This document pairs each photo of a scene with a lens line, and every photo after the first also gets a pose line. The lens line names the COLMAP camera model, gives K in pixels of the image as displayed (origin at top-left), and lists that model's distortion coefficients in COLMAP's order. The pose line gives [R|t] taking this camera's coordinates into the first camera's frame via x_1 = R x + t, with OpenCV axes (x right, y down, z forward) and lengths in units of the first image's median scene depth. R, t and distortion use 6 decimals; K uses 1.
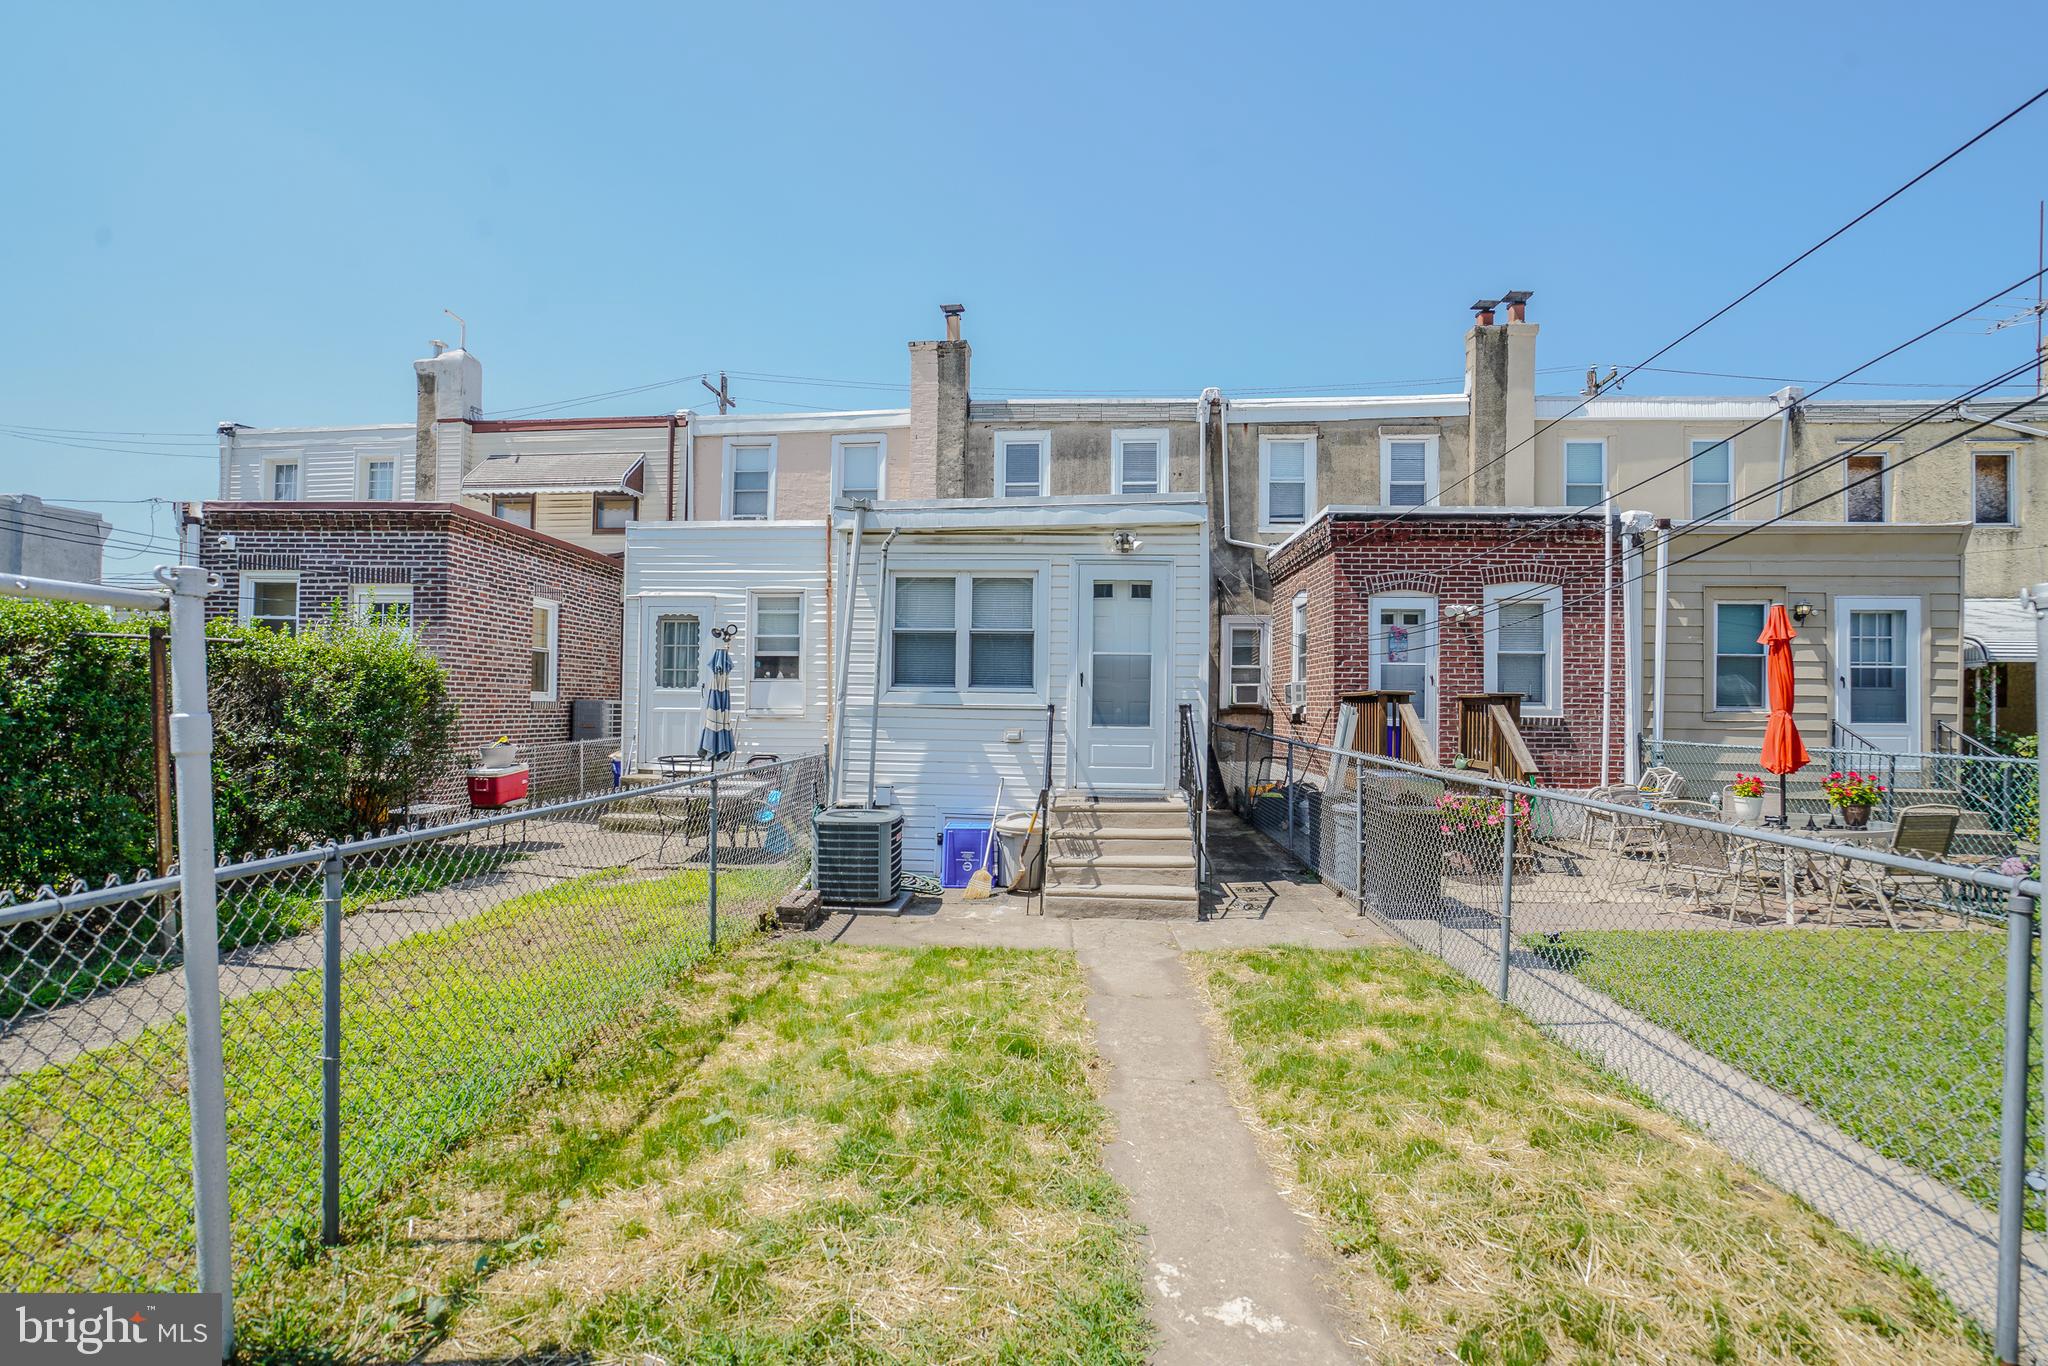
lens RADIAL K [[979.4, 0, 1032.1], [0, 979.4, 673.9], [0, 0, 1]] dist [-0.050773, 0.018467]
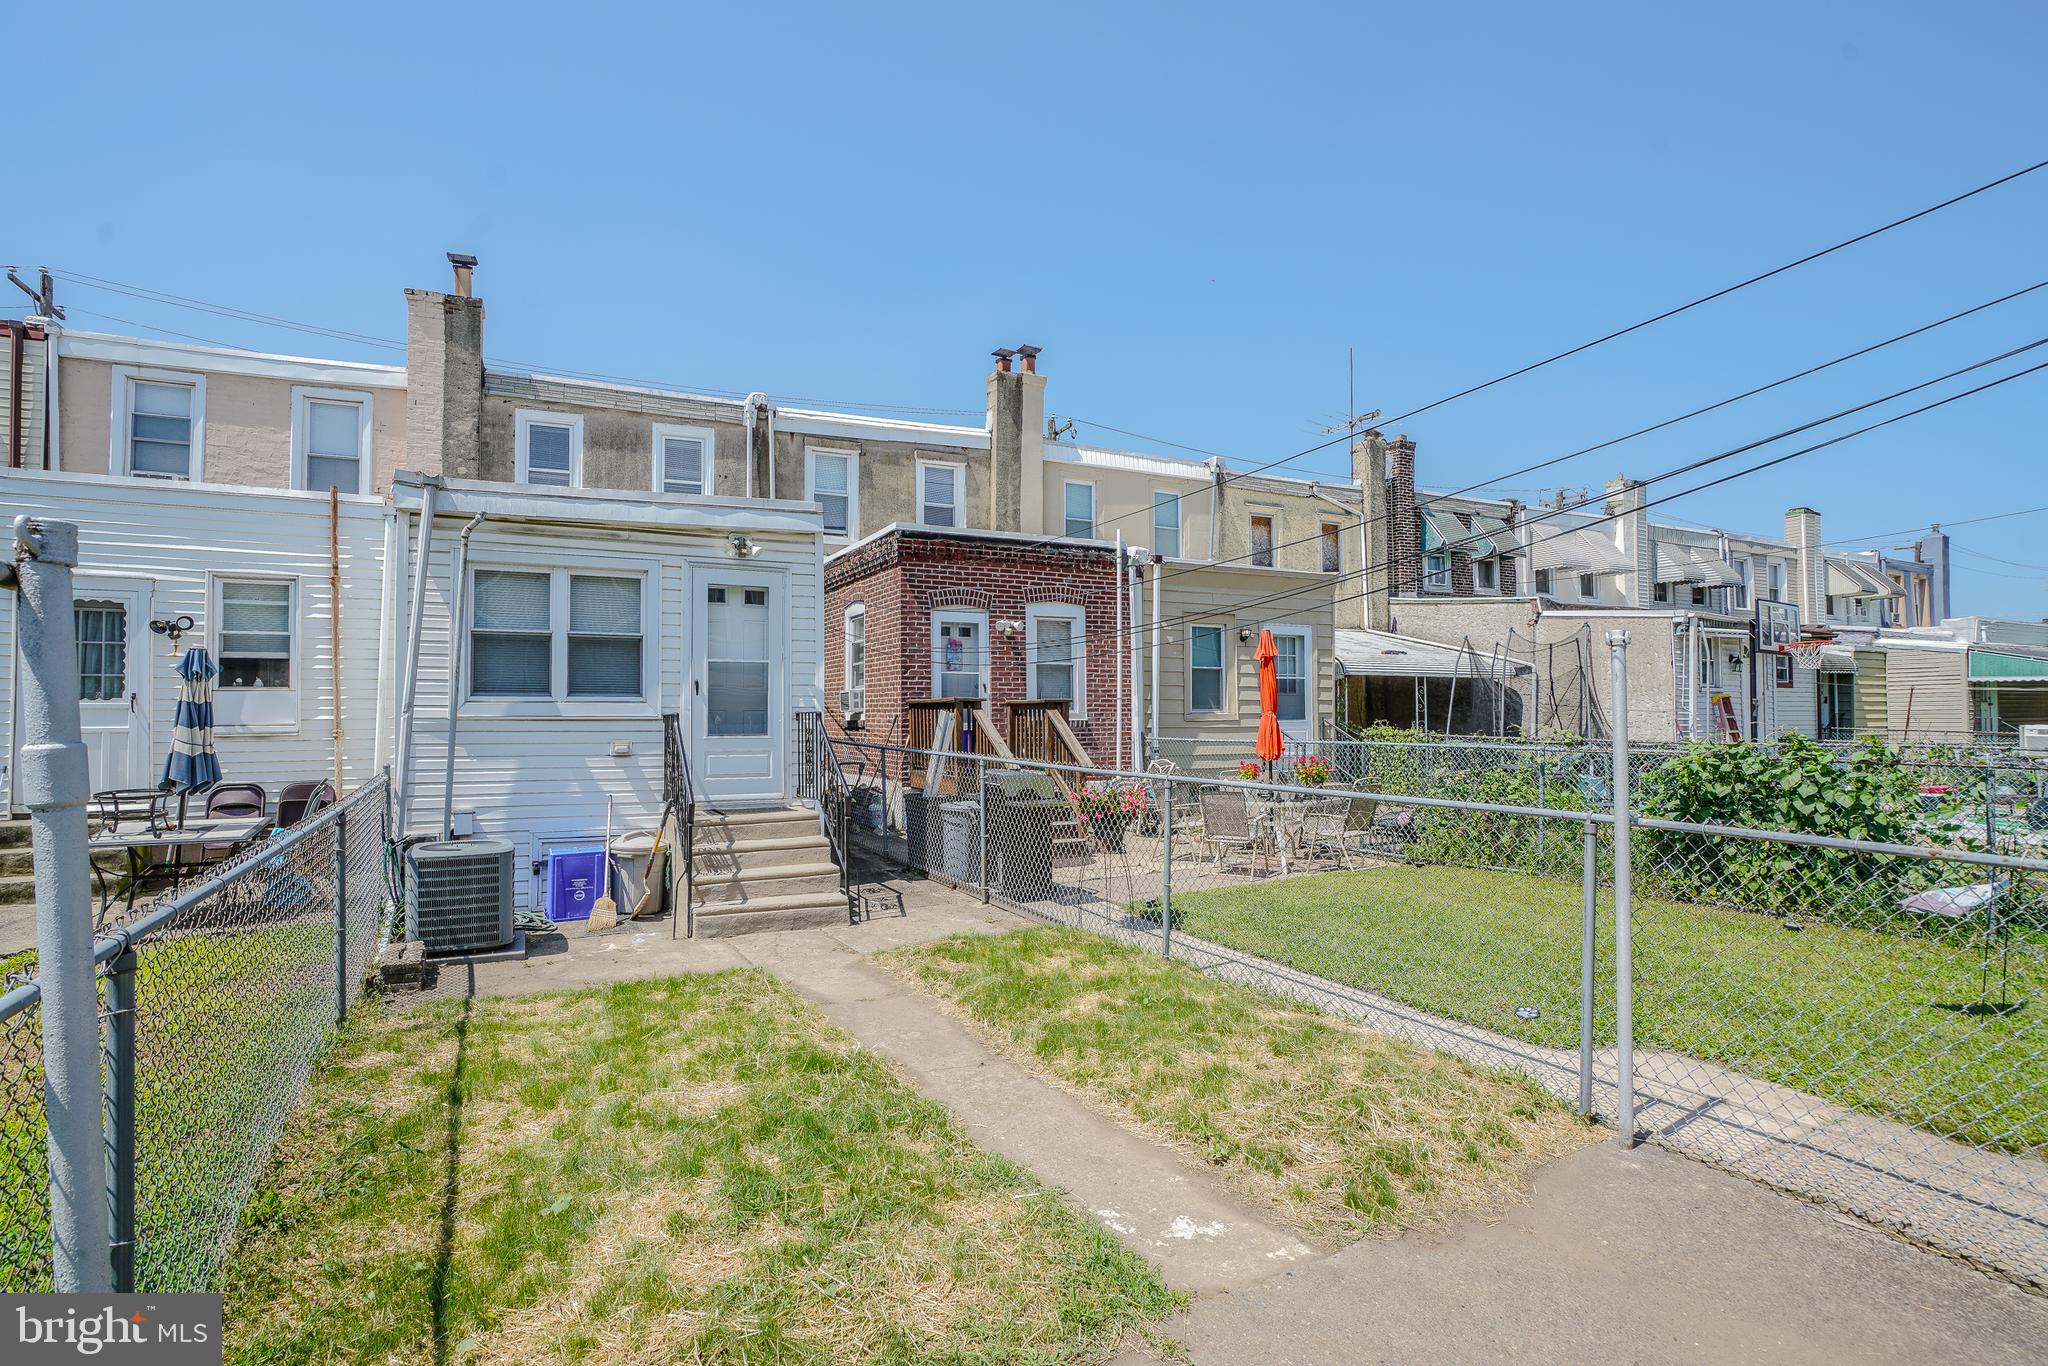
lens RADIAL K [[979.4, 0, 1021.3], [0, 979.4, 678.5], [0, 0, 1]] dist [-0.050773, 0.018467]
pose [[0.860570, 0.003495, 0.509320, -0.158276], [-0.002265, 0.999993, -0.003035, -0.001342], [-0.509327, 0.001459, 0.860572, 0.023950]]
